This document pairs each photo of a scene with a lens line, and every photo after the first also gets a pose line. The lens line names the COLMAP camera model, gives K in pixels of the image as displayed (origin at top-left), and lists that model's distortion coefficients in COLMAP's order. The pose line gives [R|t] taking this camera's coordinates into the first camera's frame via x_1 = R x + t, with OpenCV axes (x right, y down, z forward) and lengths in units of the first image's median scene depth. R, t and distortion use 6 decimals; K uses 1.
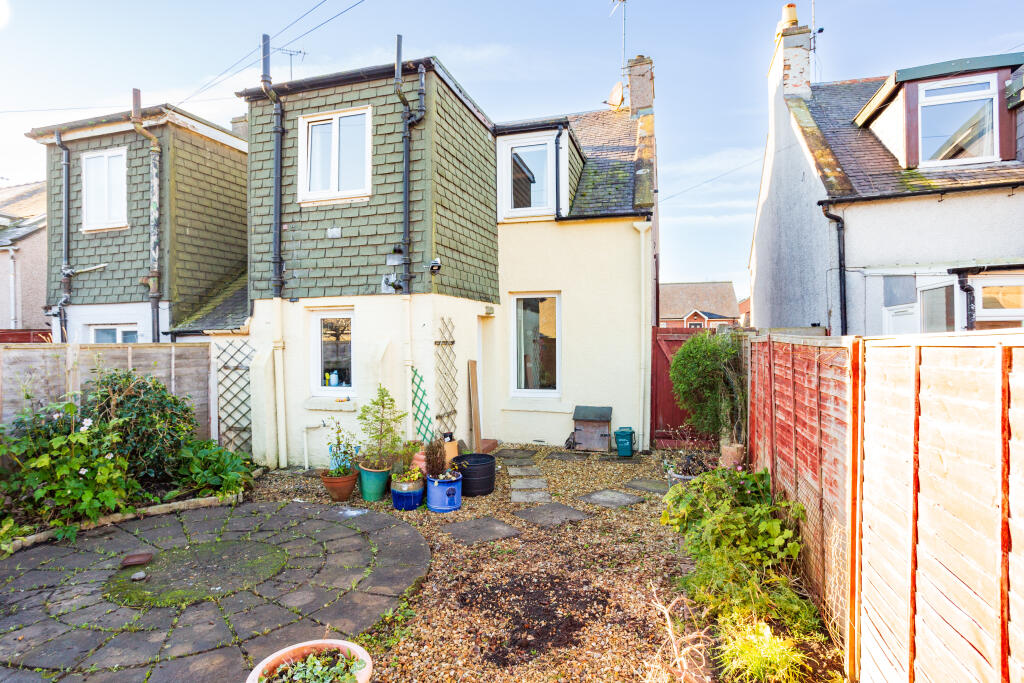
lens RADIAL K [[557.4, 0, 512.8], [0, 557.4, 339.4], [0, 0, 1]] dist [-0.058403, 0.039074]
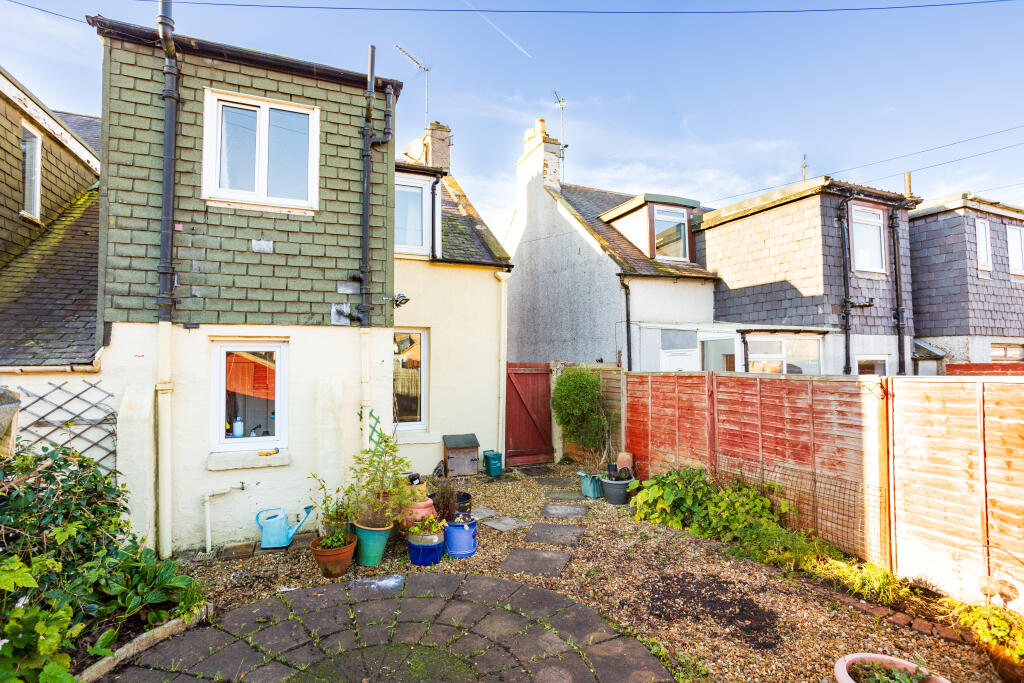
lens RADIAL K [[501.4, 0, 508.2], [0, 501.4, 344.1], [0, 0, 1]] dist [-0.052754, 0.035308]
pose [[0.766669, 0.024997, 0.641556, -0.507492], [0.003451, 0.999067, -0.043051, -0.017032], [-0.642034, 0.035219, 0.765867, 0.218015]]
